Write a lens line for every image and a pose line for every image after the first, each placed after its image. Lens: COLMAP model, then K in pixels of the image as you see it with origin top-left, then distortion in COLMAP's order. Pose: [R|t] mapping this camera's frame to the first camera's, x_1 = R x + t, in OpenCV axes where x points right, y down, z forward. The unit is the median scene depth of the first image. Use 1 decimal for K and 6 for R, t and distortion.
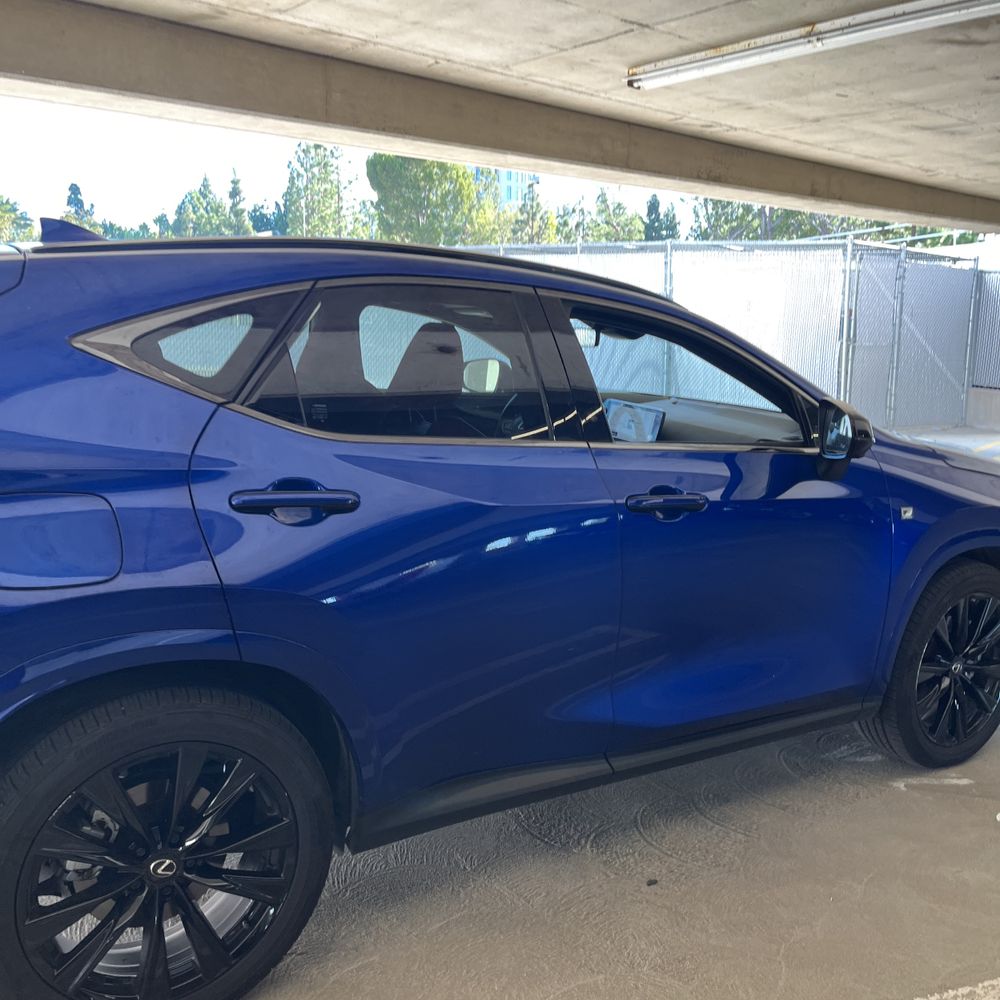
lens RADIAL K [[964.8, 0, 506.3], [0, 964.8, 493.8], [0, 0, 1]] dist [0.019469, 0.000000]
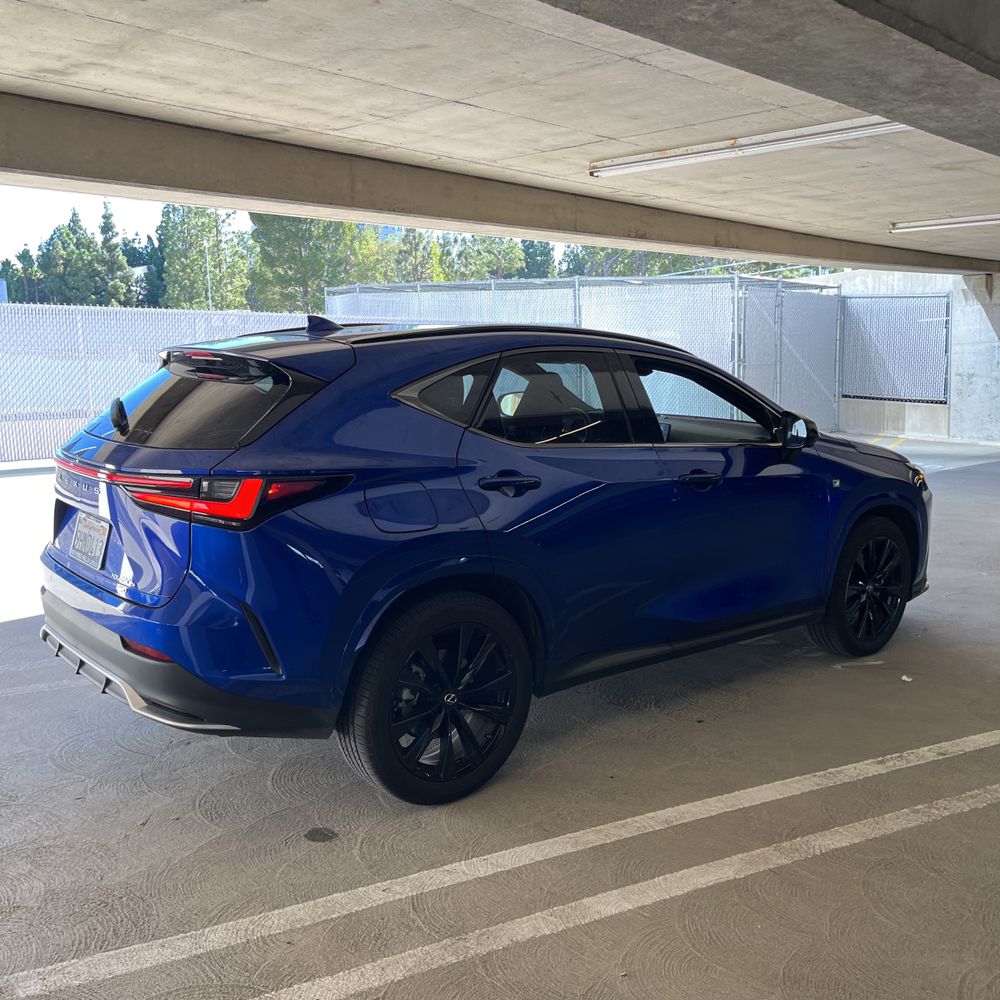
lens RADIAL K [[964.8, 0, 494.6], [0, 964.8, 505.6], [0, 0, 1]] dist [0.019469, 0.000000]
pose [[0.992835, -0.051034, 0.108047, -0.144991], [0.052444, 0.998571, -0.010244, 0.021487], [-0.107370, 0.015837, 0.994093, -0.231824]]
